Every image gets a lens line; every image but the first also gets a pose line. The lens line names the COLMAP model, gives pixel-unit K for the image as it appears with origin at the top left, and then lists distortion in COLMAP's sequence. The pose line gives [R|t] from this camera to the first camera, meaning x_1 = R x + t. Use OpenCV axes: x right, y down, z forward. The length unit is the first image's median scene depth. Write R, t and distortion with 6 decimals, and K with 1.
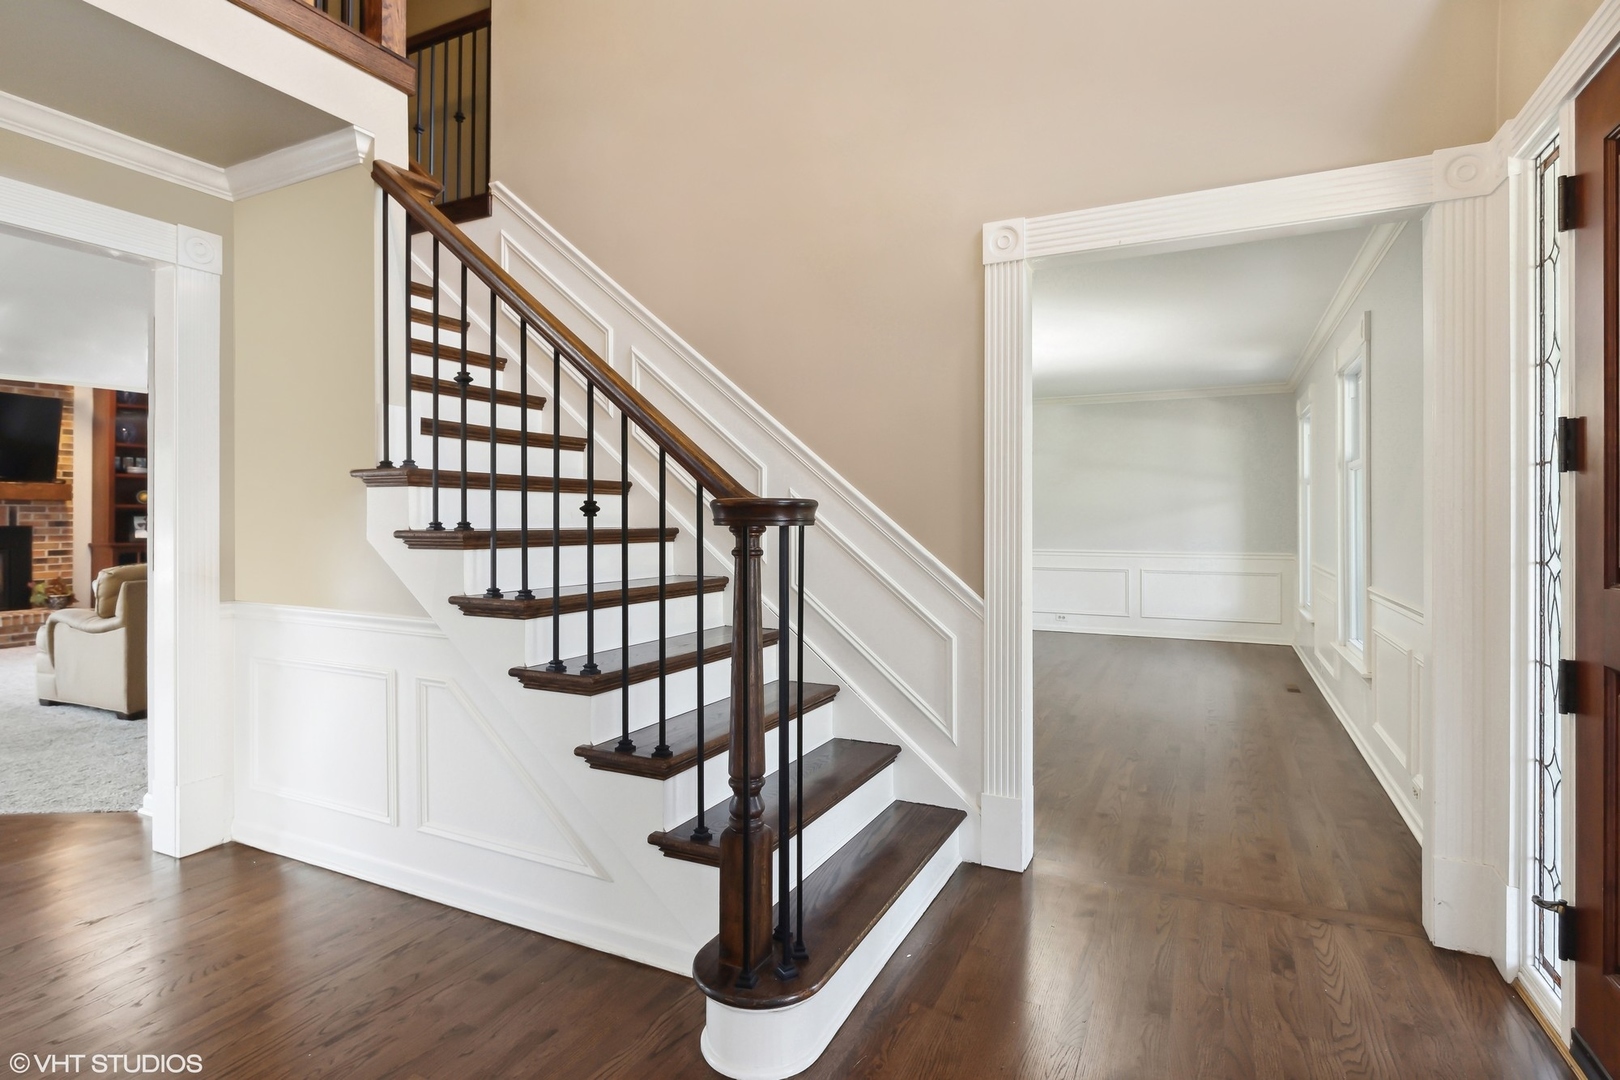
lens RADIAL K [[810.7, 0, 809.7], [0, 810.7, 514.1], [0, 0, 1]] dist [0.001190, 0.001648]
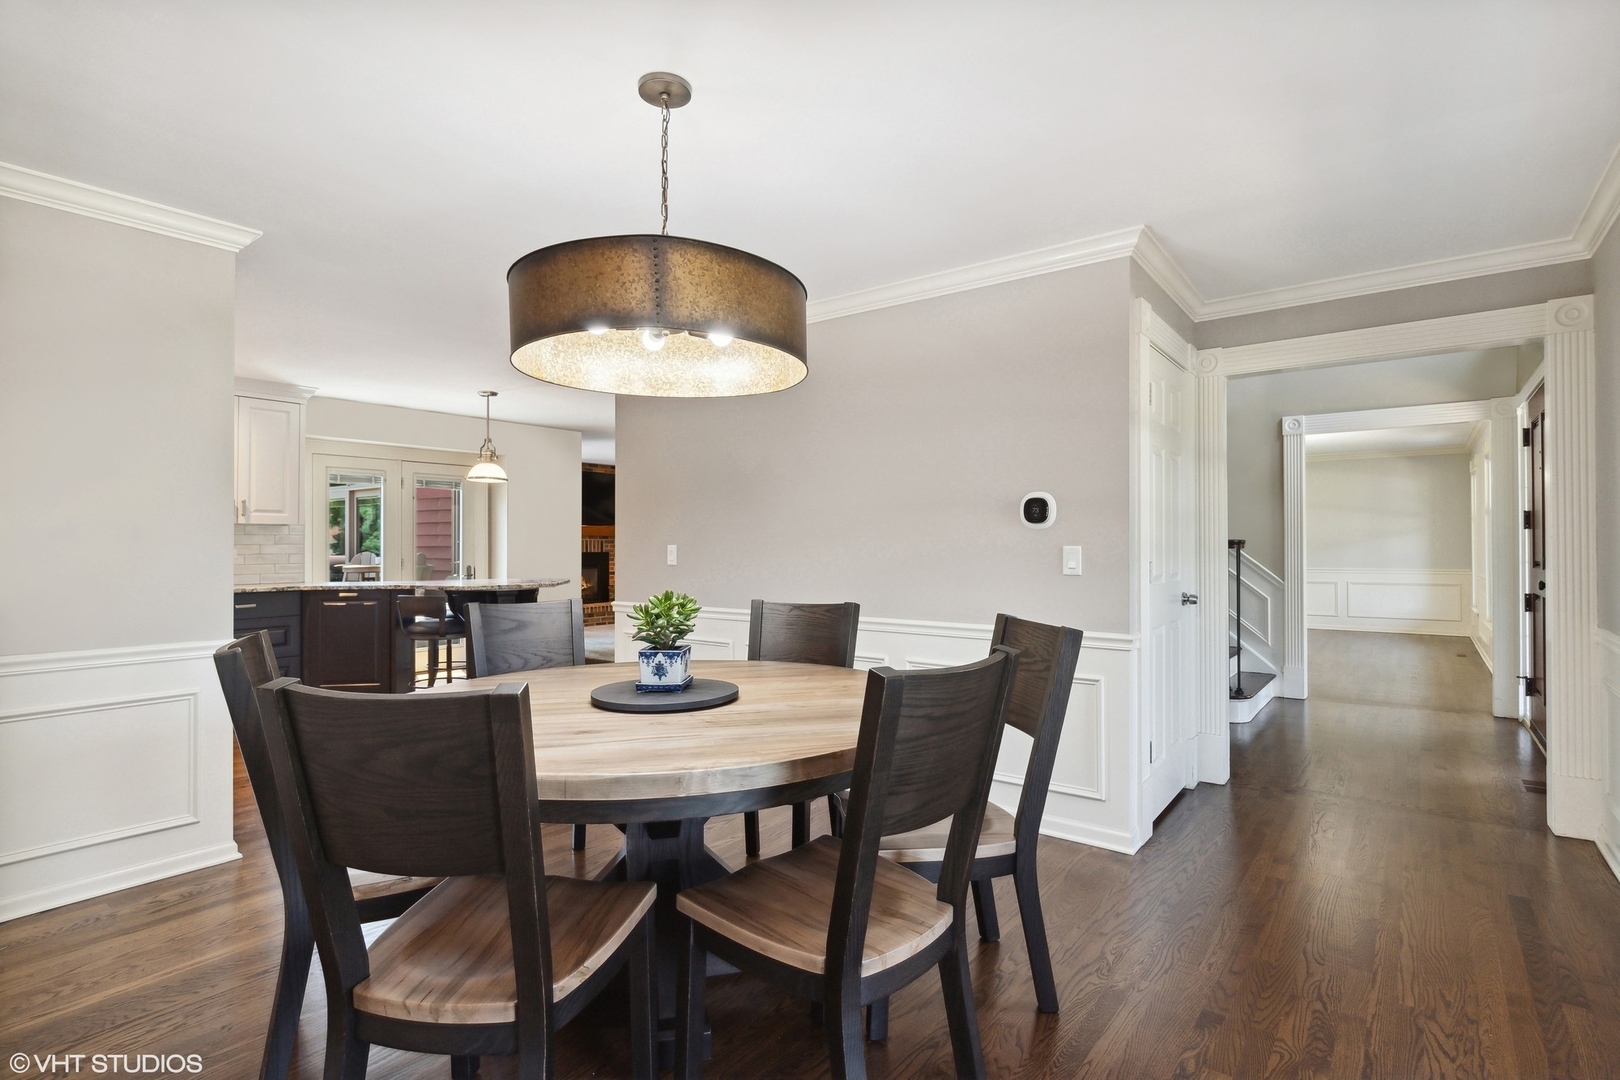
lens RADIAL K [[810.7, 0, 811.1], [0, 810.7, 539.8], [0, 0, 1]] dist [0.001190, 0.001648]
pose [[0.983720, -0.006123, -0.179601, -0.282419], [0.005577, 0.999978, -0.003541, -0.004462], [0.179619, 0.002481, 0.983733, -0.611985]]
